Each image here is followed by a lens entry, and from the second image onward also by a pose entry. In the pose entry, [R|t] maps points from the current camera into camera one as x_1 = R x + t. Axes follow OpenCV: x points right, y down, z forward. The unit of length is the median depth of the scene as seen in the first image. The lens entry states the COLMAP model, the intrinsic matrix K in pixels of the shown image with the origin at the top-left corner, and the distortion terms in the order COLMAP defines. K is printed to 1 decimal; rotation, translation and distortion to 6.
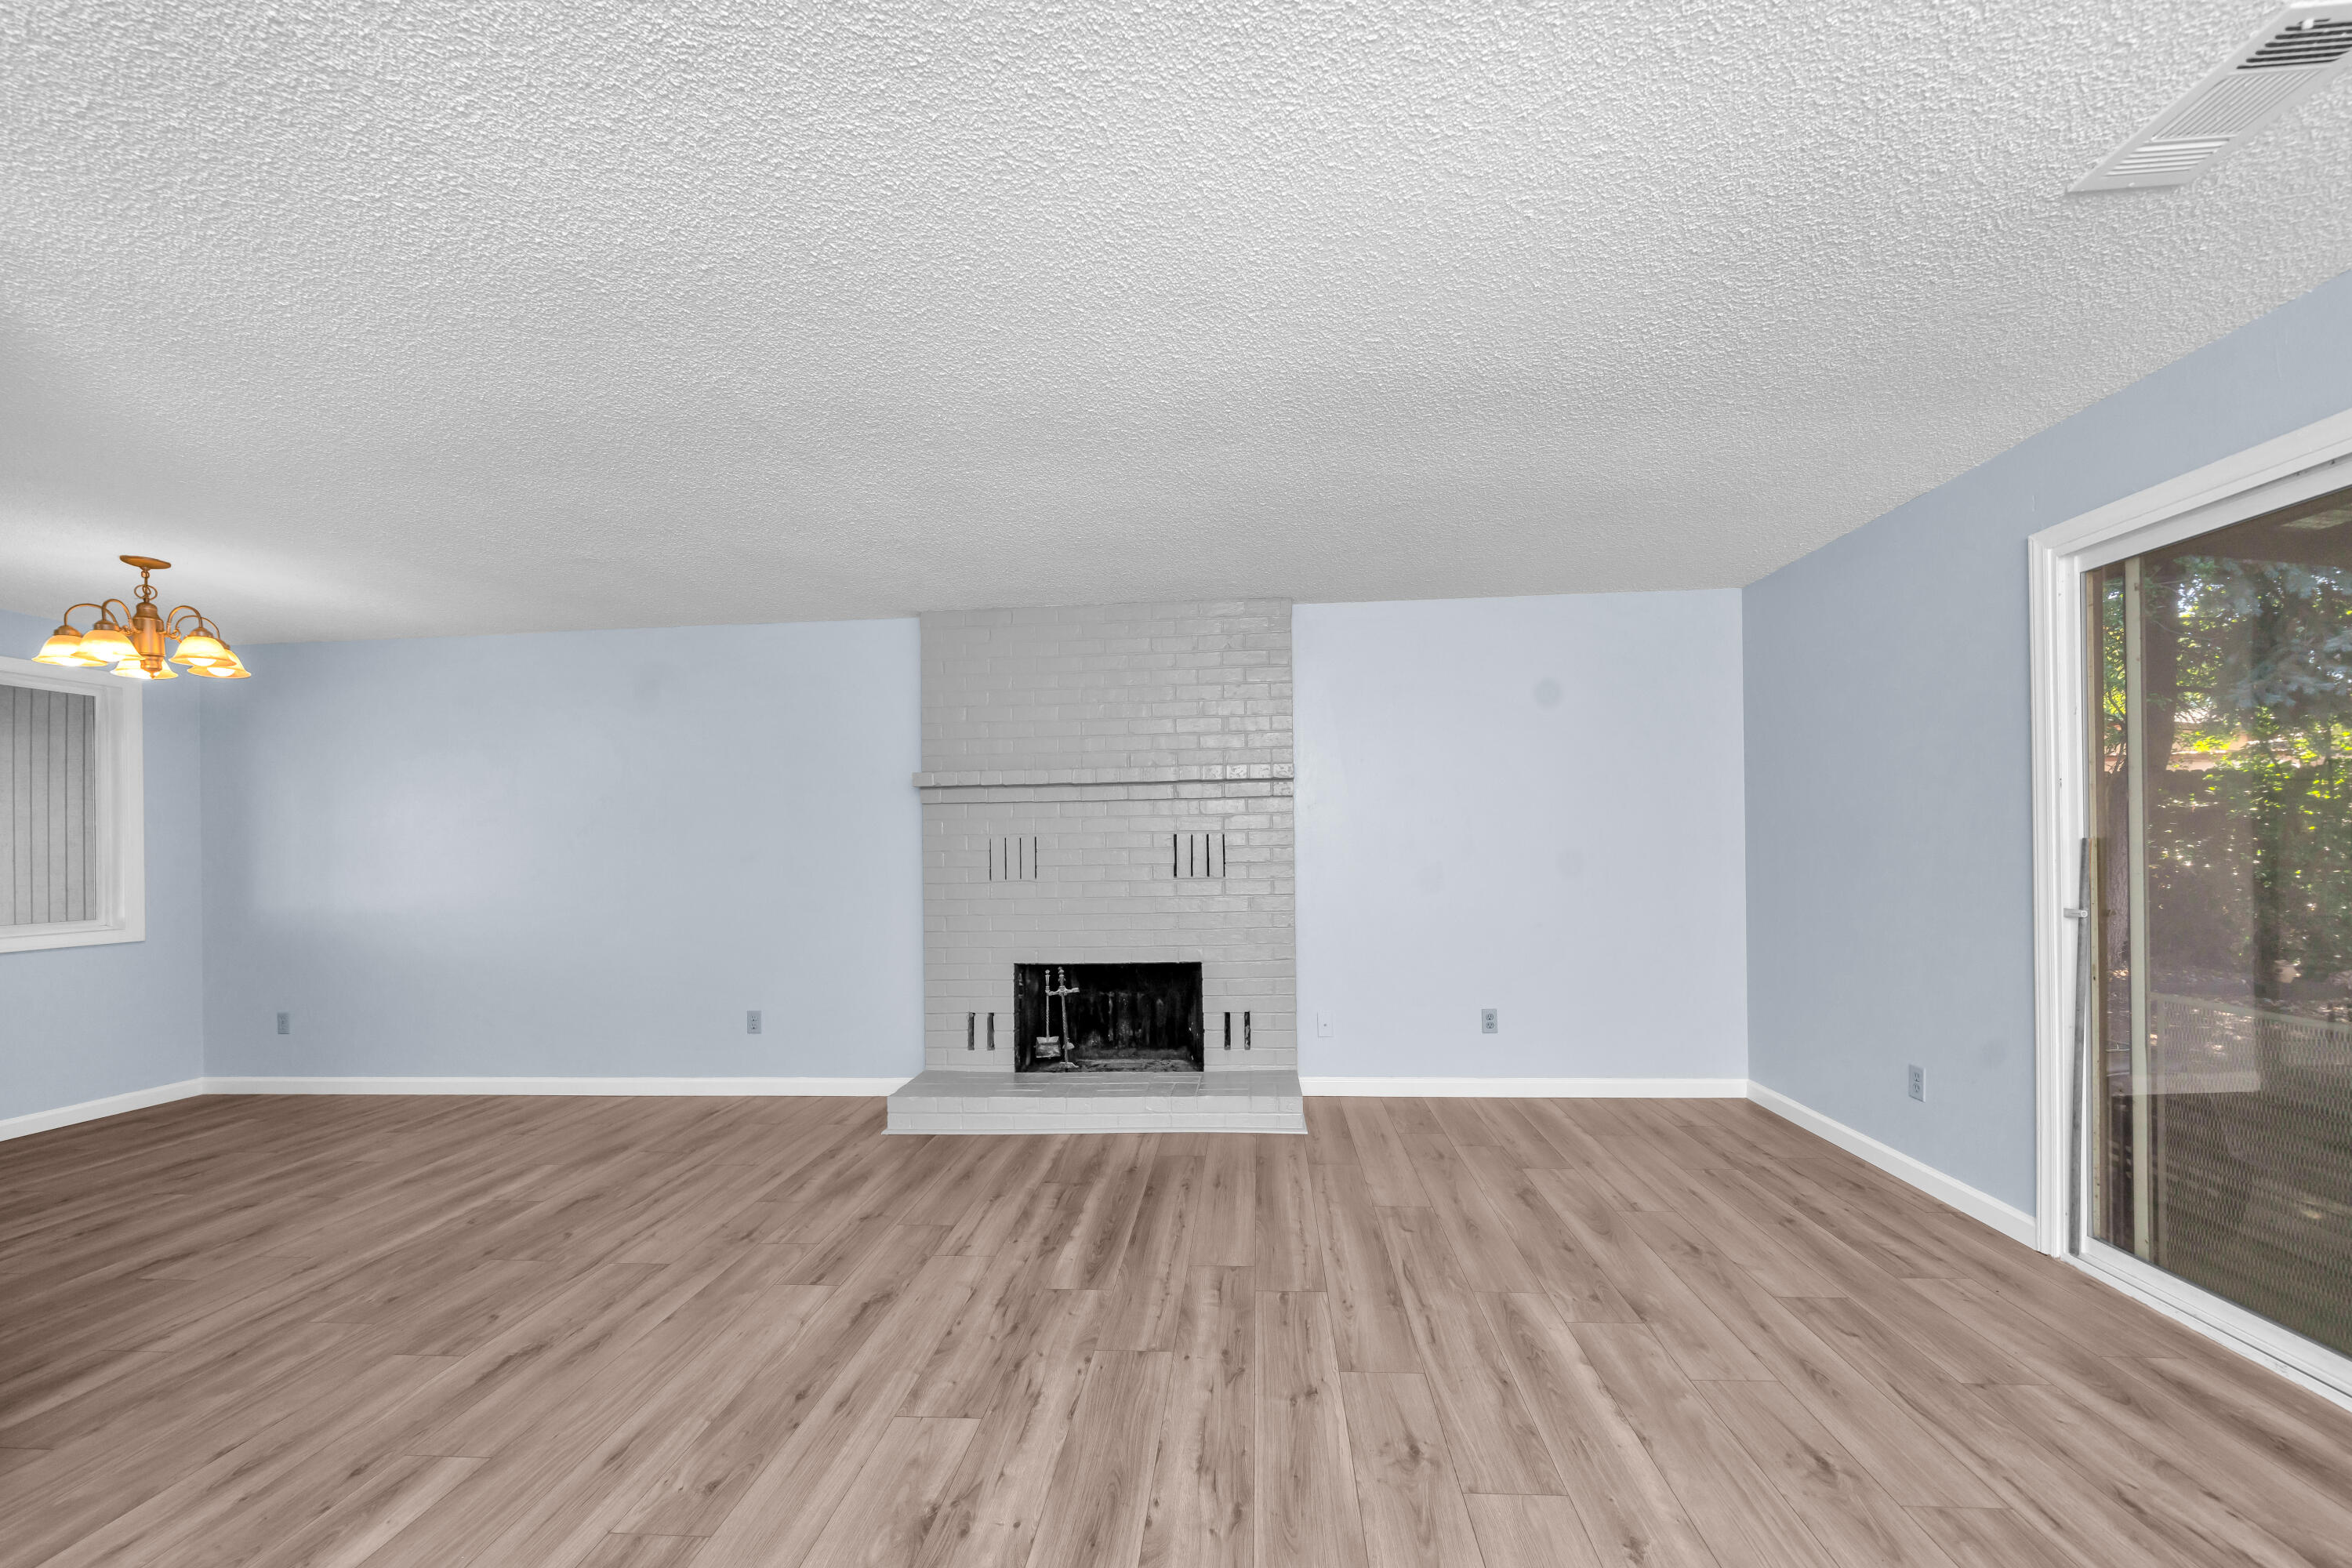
lens RADIAL K [[914.3, 0, 1171.7], [0, 914.3, 838.2], [0, 0, 1]] dist [-0.000176, 0.000003]
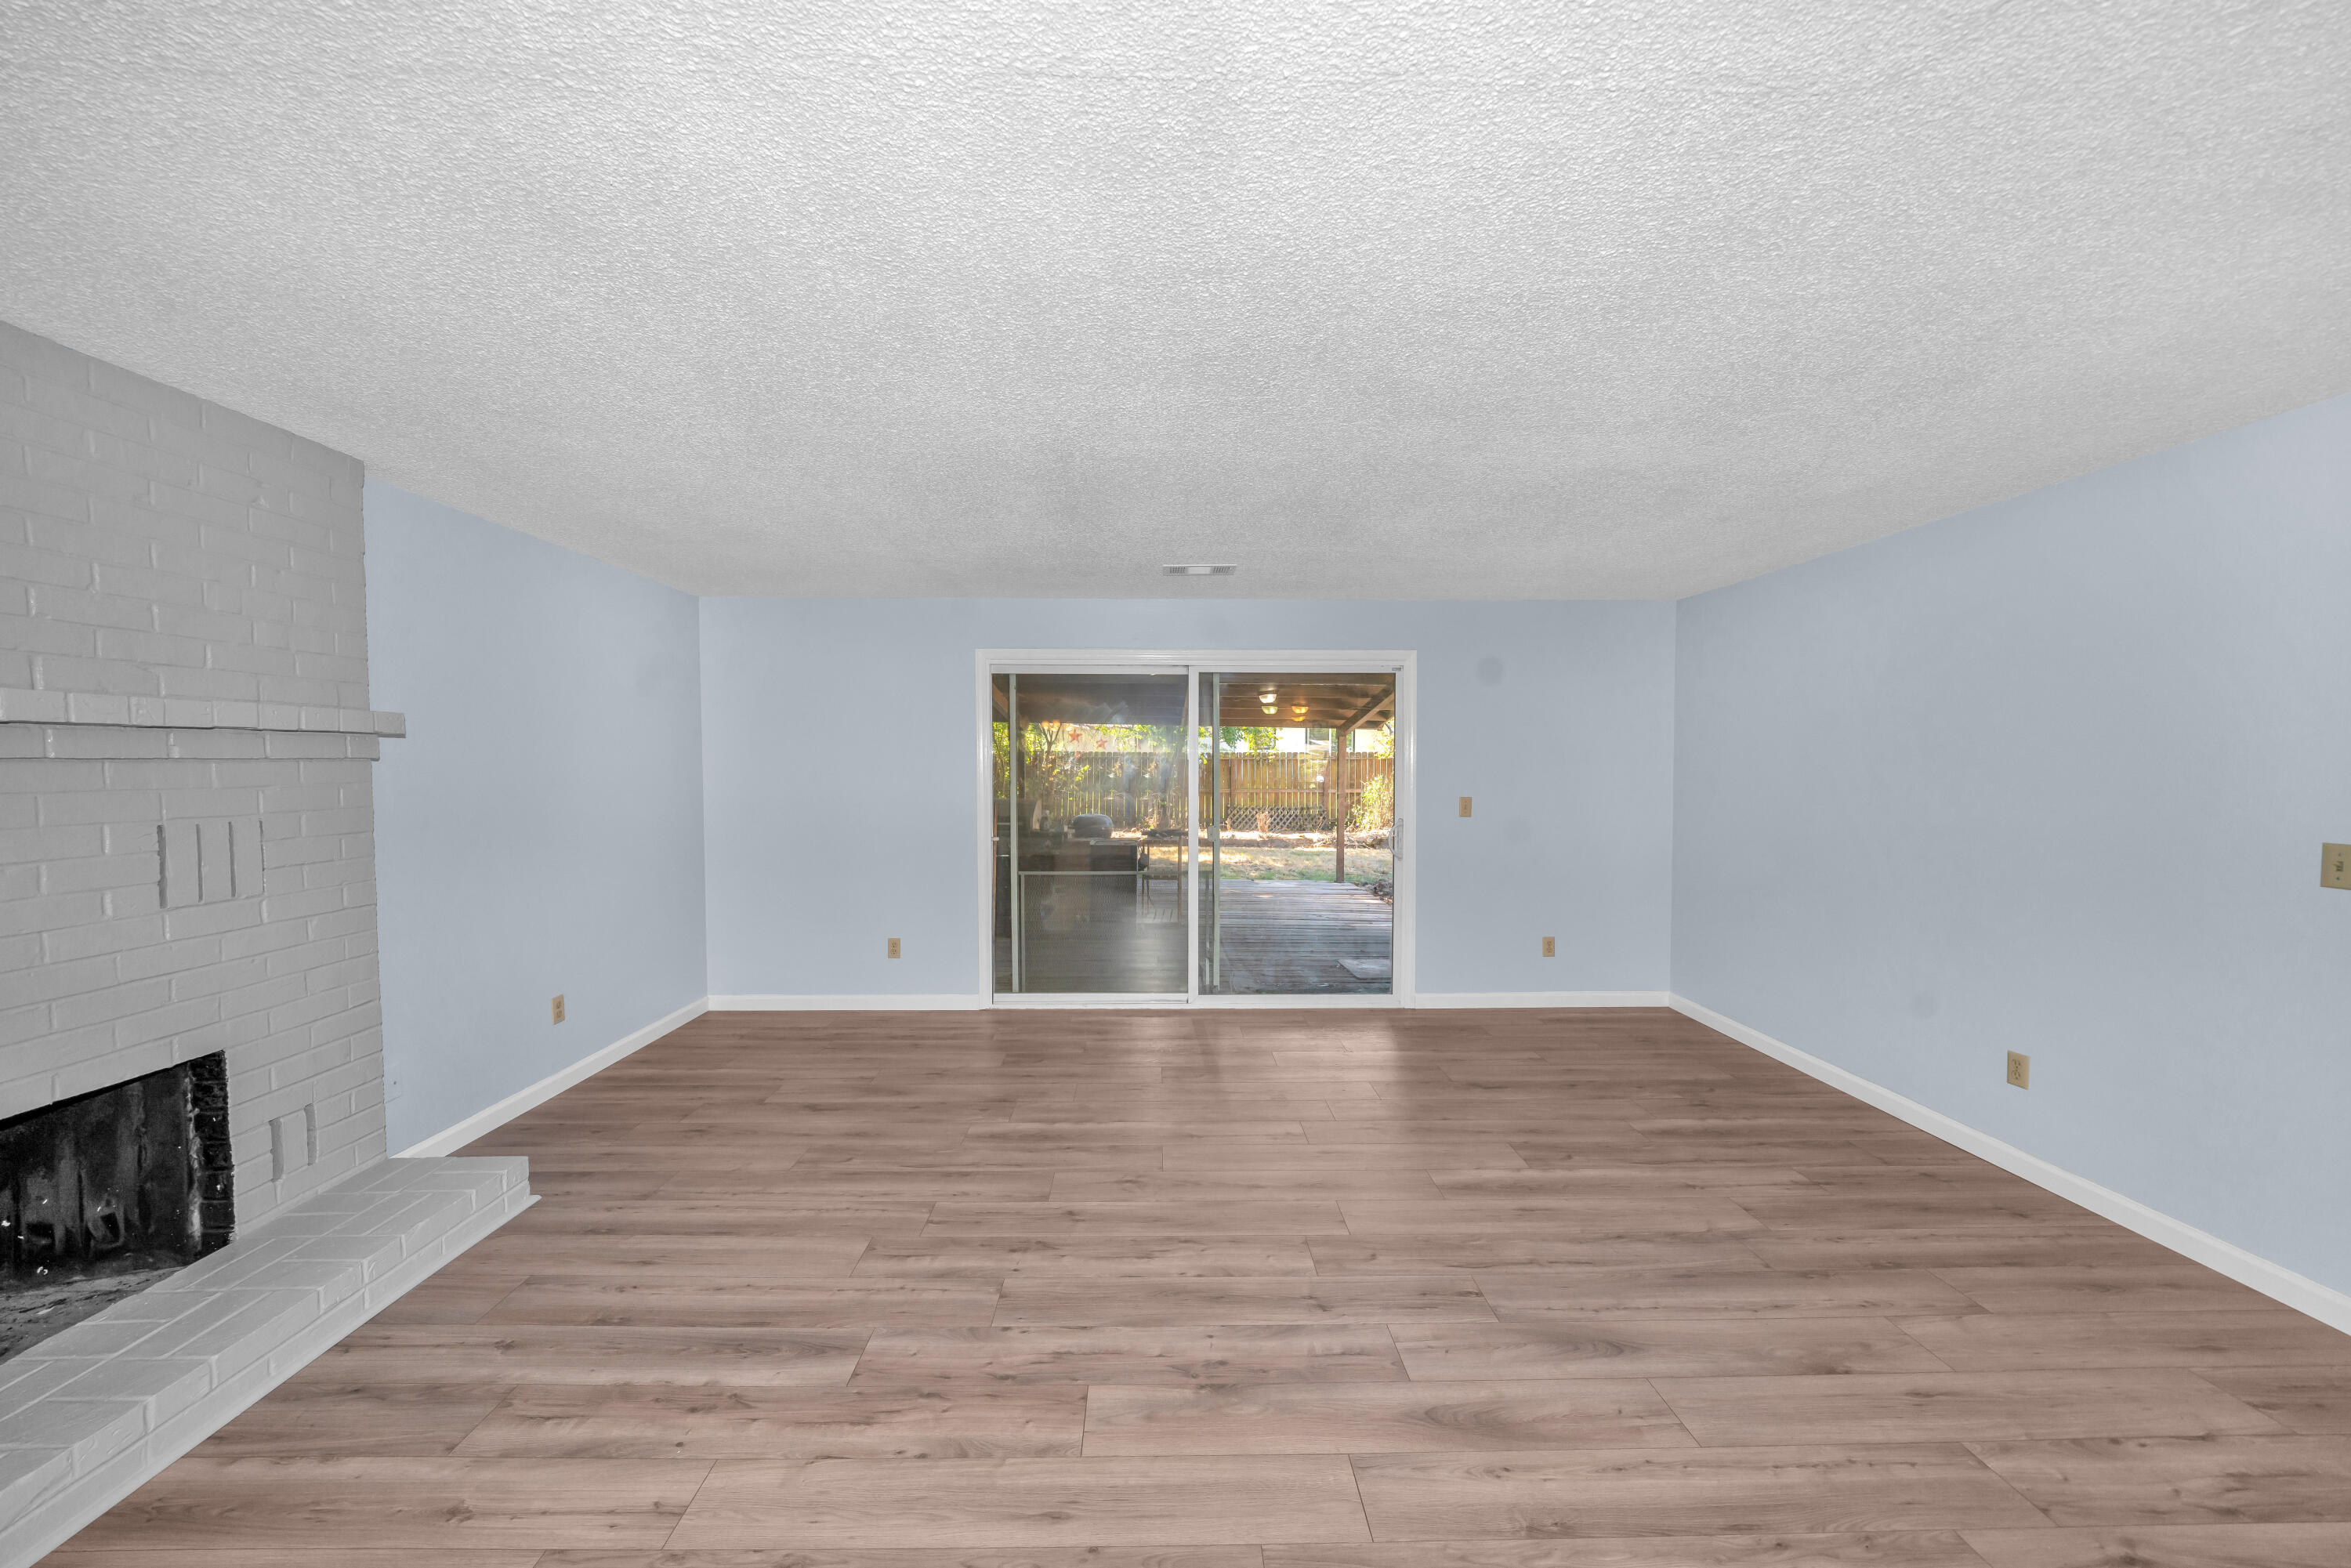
lens RADIAL K [[866.2, 0, 1175.5], [0, 866.2, 784.0], [0, 0, 1]] dist [-0.002083, -0.000250]
pose [[-0.141886, -0.011686, 0.989814, -1.005249], [-0.006300, 0.999921, 0.010902, -0.067050], [-0.989863, -0.004689, -0.141948, 0.863881]]
